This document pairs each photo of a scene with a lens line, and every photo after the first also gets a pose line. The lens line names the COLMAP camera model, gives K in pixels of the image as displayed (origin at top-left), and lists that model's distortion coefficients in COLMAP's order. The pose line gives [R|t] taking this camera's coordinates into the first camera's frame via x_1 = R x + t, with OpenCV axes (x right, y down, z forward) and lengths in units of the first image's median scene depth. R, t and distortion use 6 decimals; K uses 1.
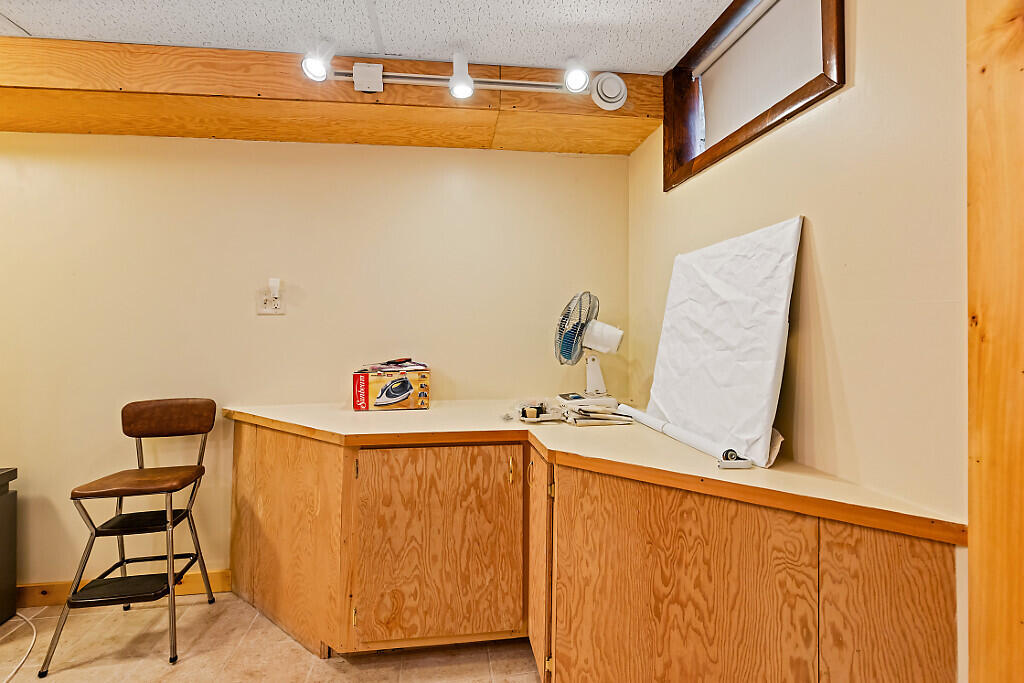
lens RADIAL K [[462.3, 0, 508.6], [0, 462.3, 331.1], [0, 0, 1]] dist [-0.001323, -0.000685]
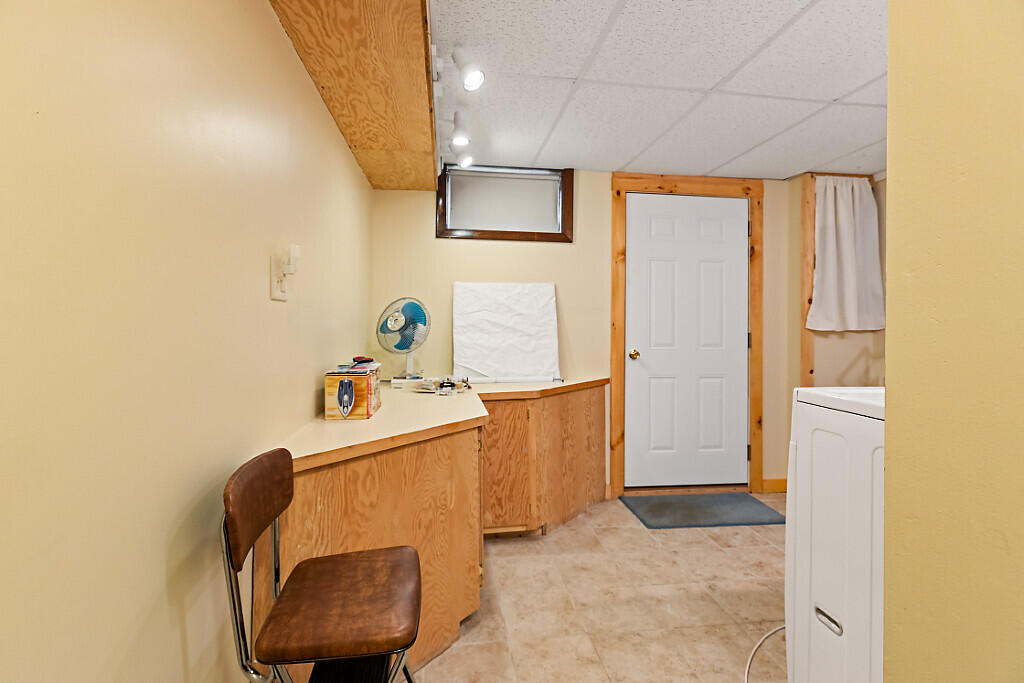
lens RADIAL K [[462.3, 0, 506.7], [0, 462.3, 337.4], [0, 0, 1]] dist [-0.001323, -0.000685]
pose [[0.040885, -0.023009, 0.998899, -1.494995], [0.001716, 0.999735, 0.022958, -0.003093], [-0.999162, 0.000775, 0.040913, 0.876277]]
